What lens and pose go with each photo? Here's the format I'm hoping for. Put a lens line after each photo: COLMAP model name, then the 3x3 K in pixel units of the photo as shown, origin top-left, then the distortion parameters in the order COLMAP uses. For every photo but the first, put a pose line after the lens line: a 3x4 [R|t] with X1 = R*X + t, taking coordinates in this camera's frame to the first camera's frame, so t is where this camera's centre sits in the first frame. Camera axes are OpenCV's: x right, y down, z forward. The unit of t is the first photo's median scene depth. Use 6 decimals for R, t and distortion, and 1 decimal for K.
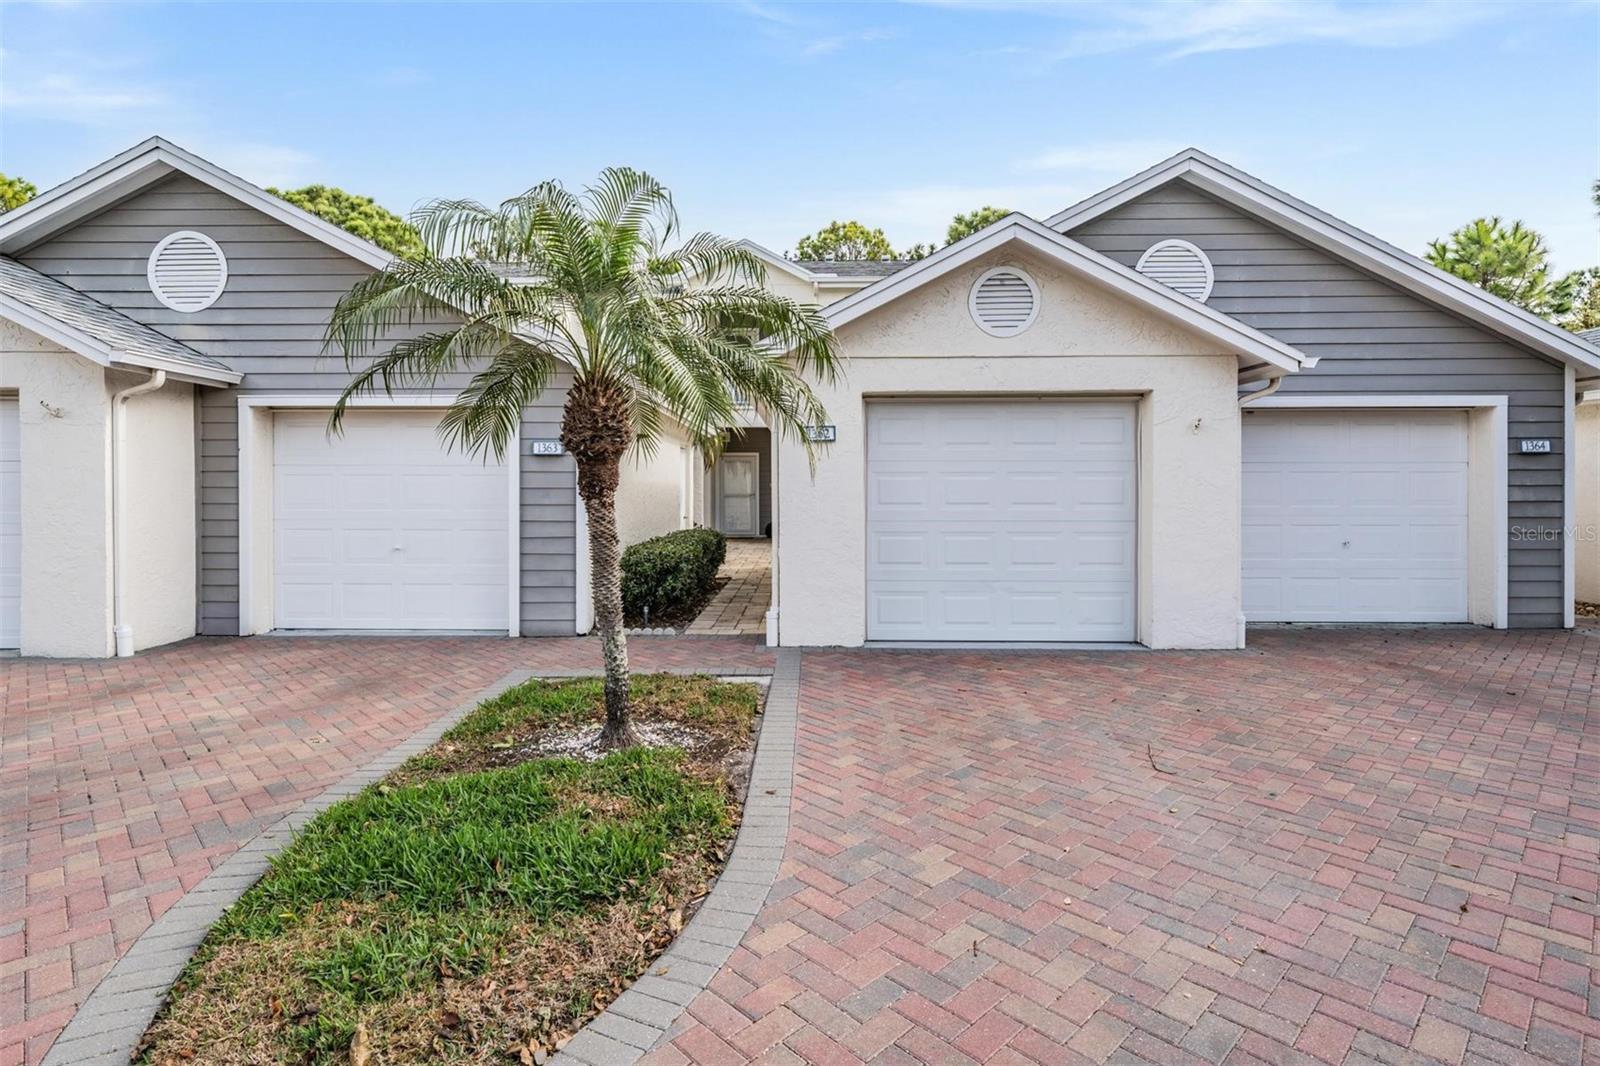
lens RADIAL K [[748.8, 0, 811.3], [0, 748.8, 498.9], [0, 0, 1]] dist [0.005514, -0.001610]
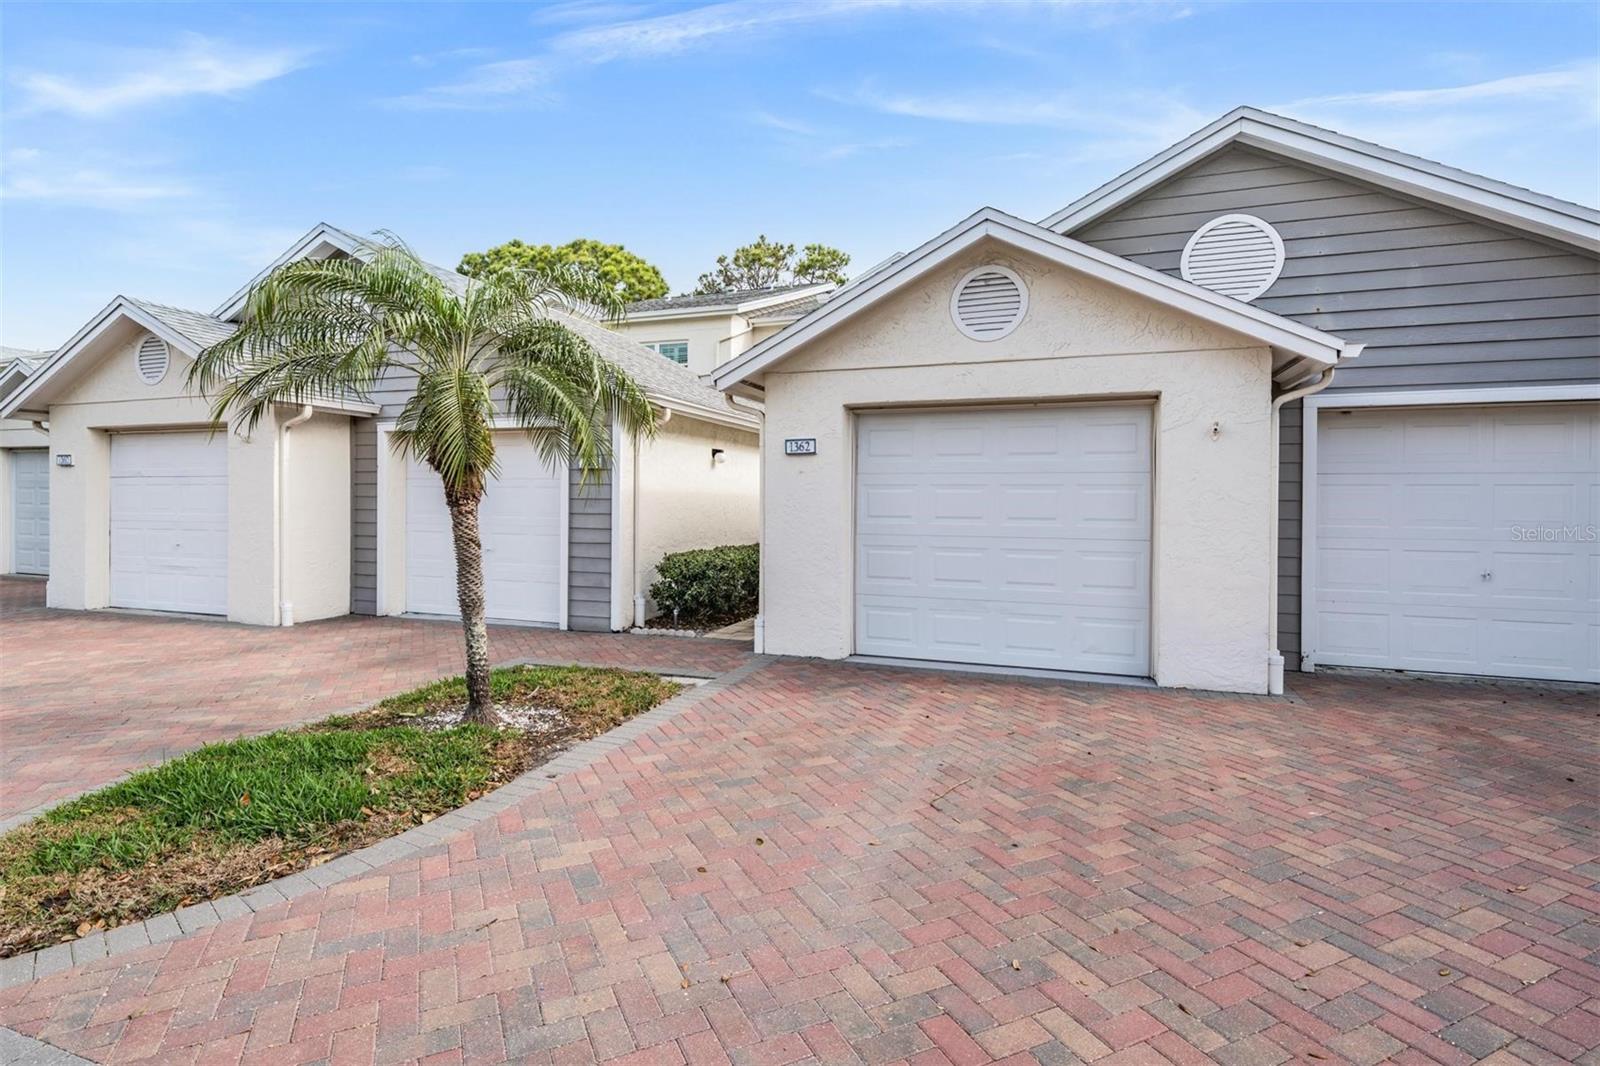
lens RADIAL K [[748.8, 0, 817.5], [0, 748.8, 513.8], [0, 0, 1]] dist [0.005514, -0.001610]
pose [[0.951536, 0.012489, -0.307285, 0.334053], [-0.012026, 0.999922, 0.003399, -0.000116], [0.307304, 0.000462, 0.951611, 0.040182]]
